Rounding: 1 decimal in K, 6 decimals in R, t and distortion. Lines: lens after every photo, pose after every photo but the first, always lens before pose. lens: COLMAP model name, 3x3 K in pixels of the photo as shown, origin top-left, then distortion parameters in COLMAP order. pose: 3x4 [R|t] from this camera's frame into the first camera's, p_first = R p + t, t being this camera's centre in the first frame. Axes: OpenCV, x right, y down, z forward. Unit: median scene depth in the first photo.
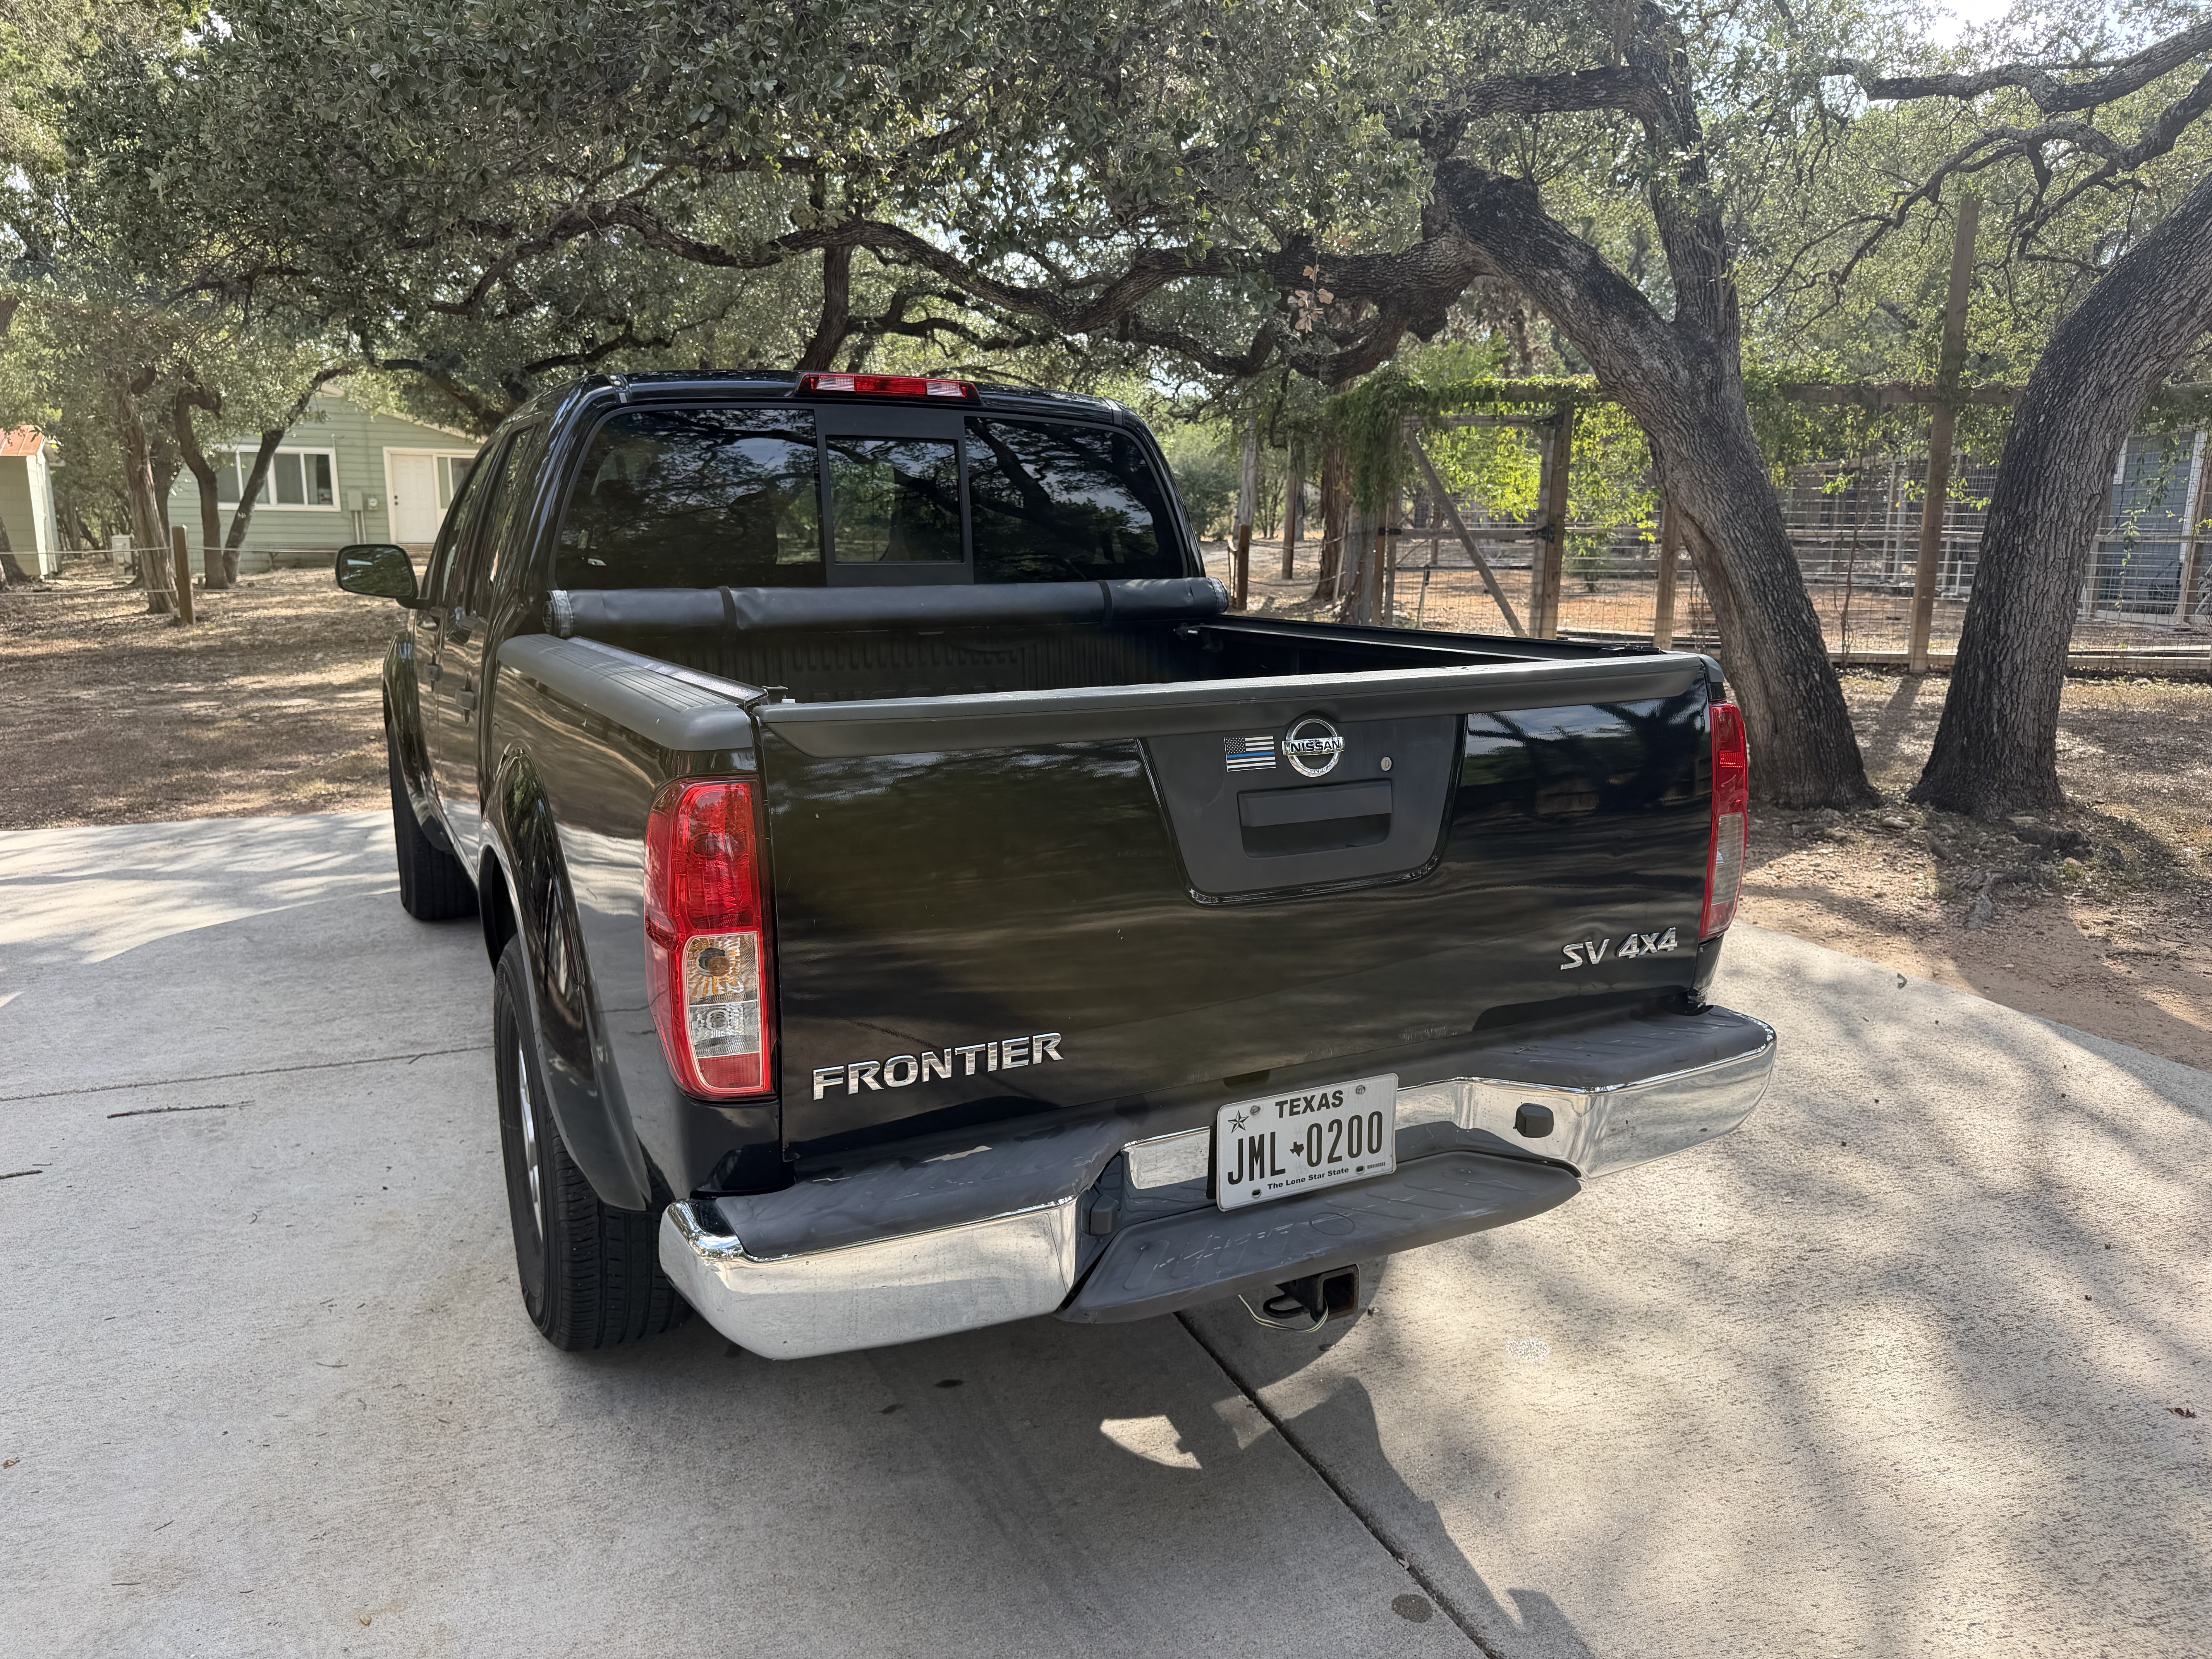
lens RADIAL K [[1540.7, 0, 1109.5], [0, 1540.7, 860.9], [0, 0, 1]] dist [0.151735, -0.292602]
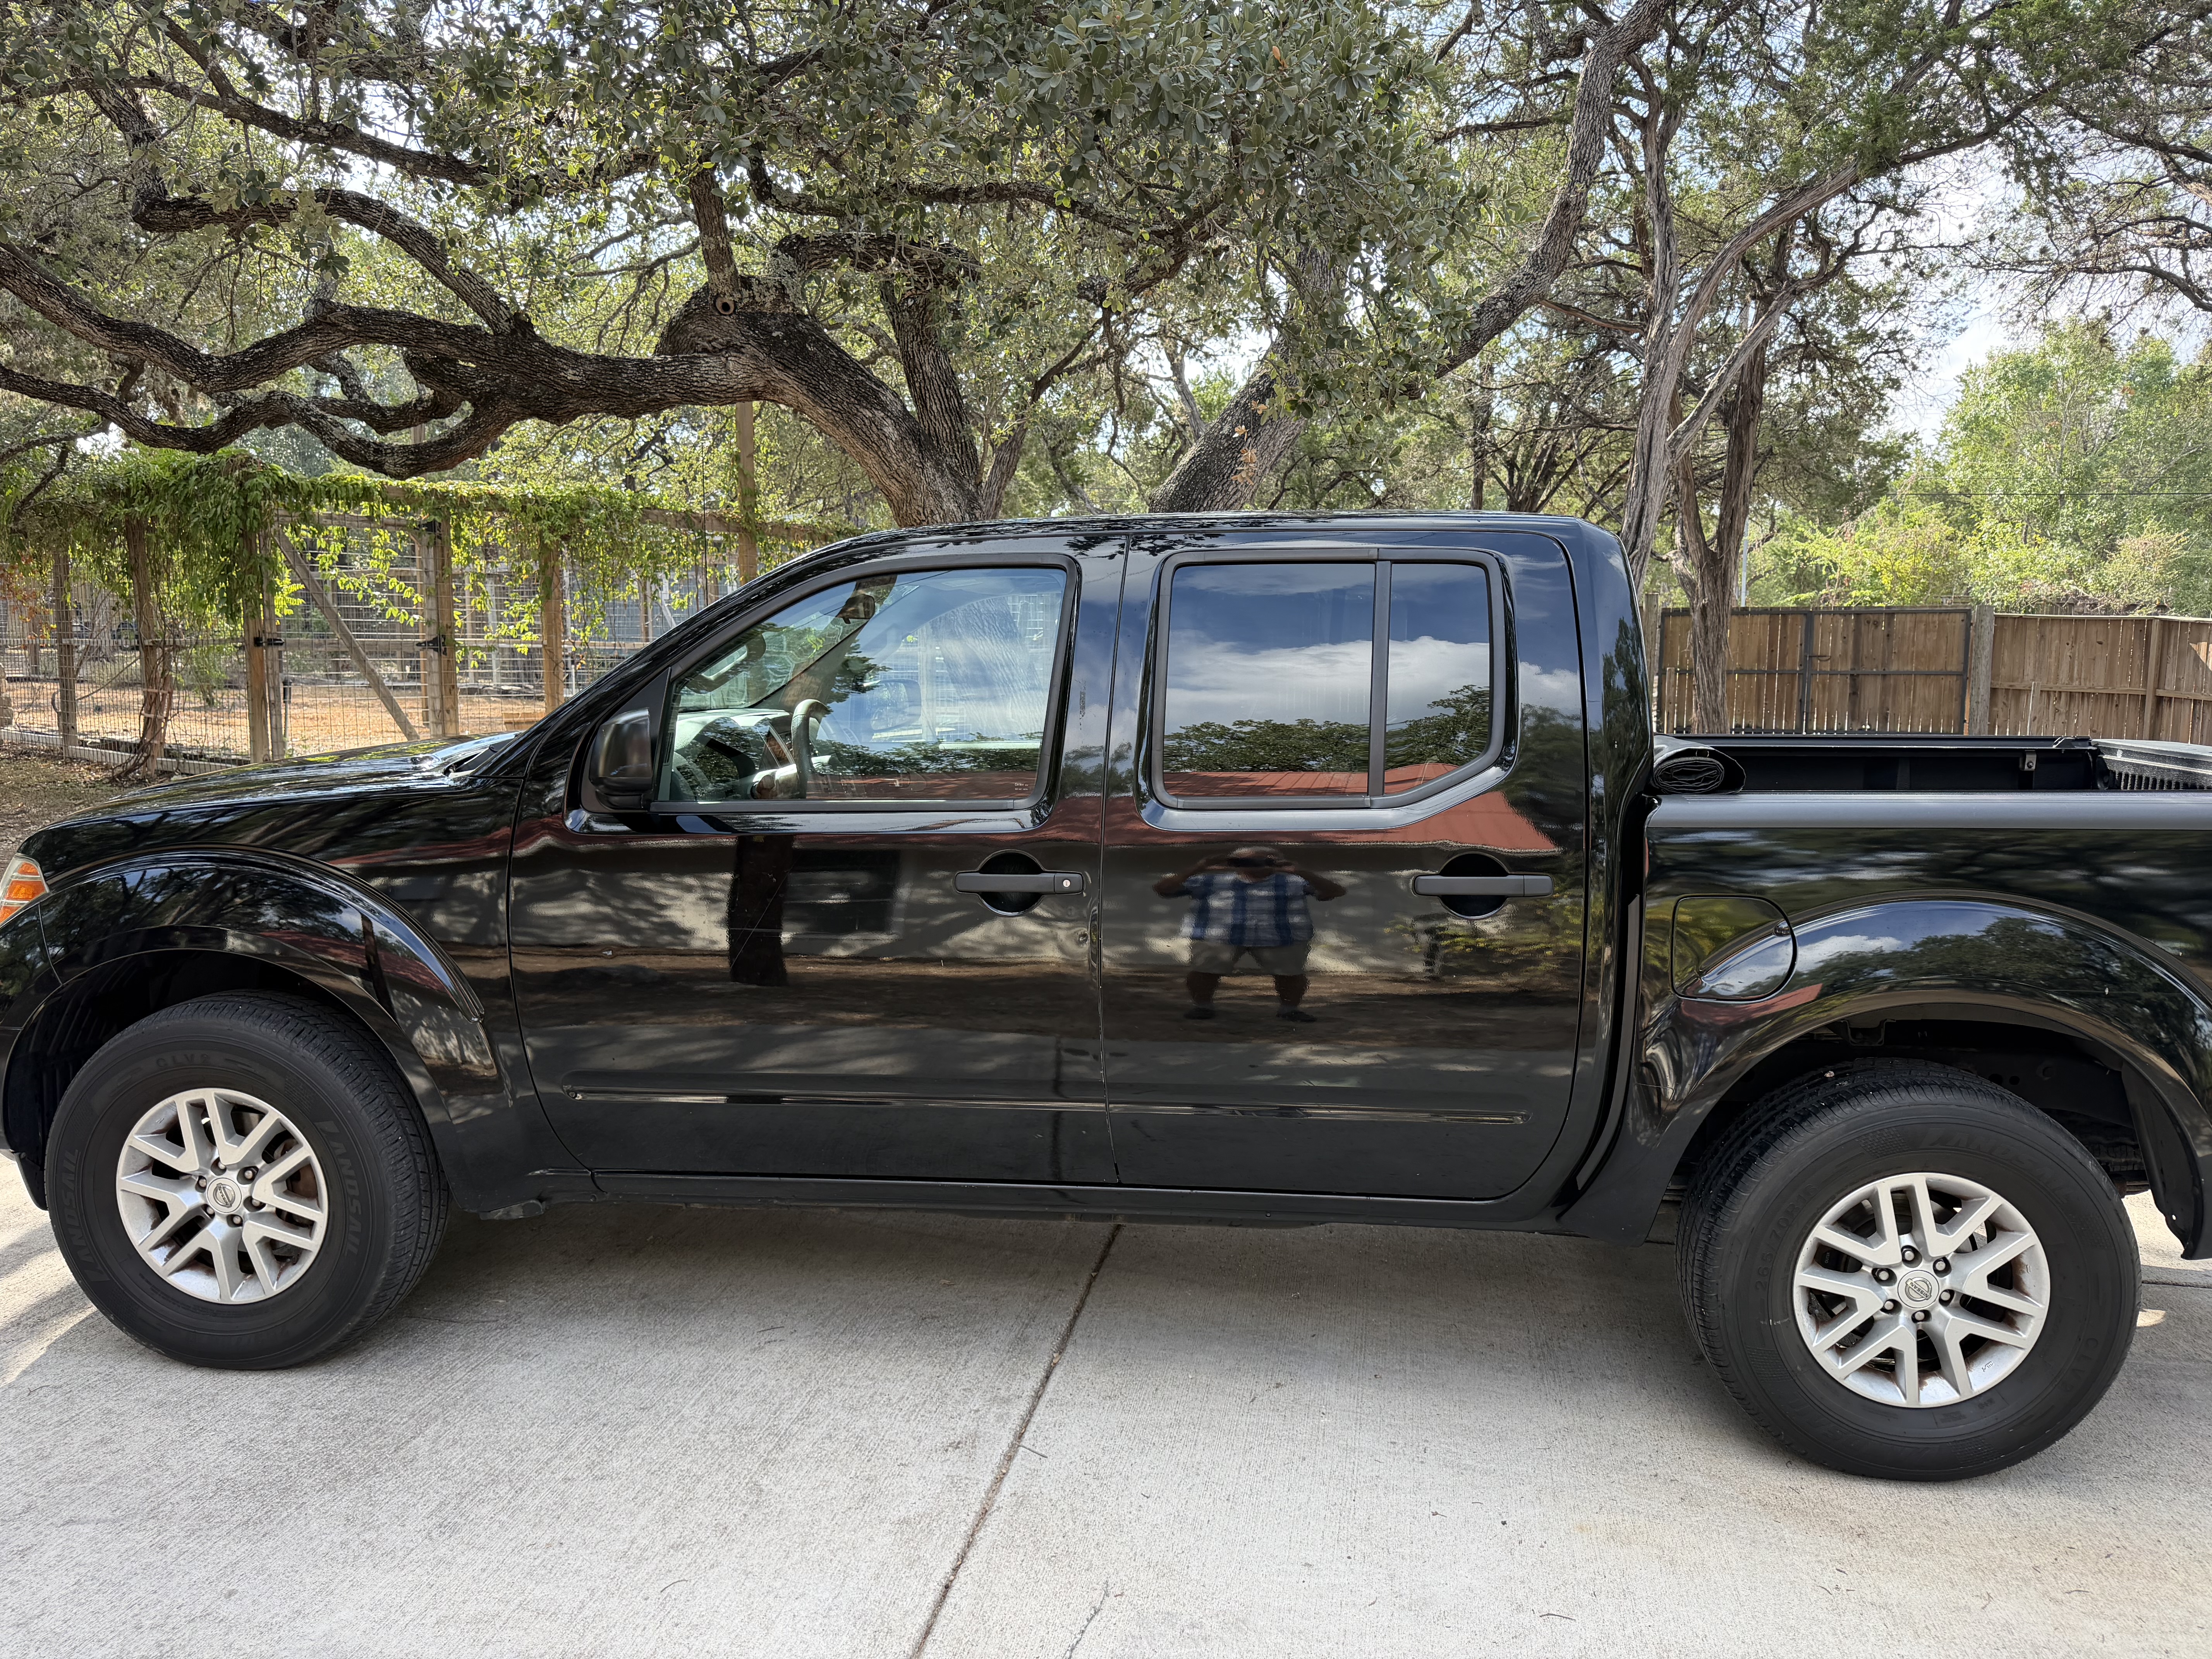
lens RADIAL K [[1584.9, 0, 1106.0], [0, 1584.9, 829.5], [0, 0, 1]] dist [0.001980, 0.000597]
pose [[0.526491, -0.101103, 0.844148, -0.807736], [0.170756, 0.985246, 0.011503, -0.116802], [-0.832856, 0.138088, 0.535987, 0.470657]]
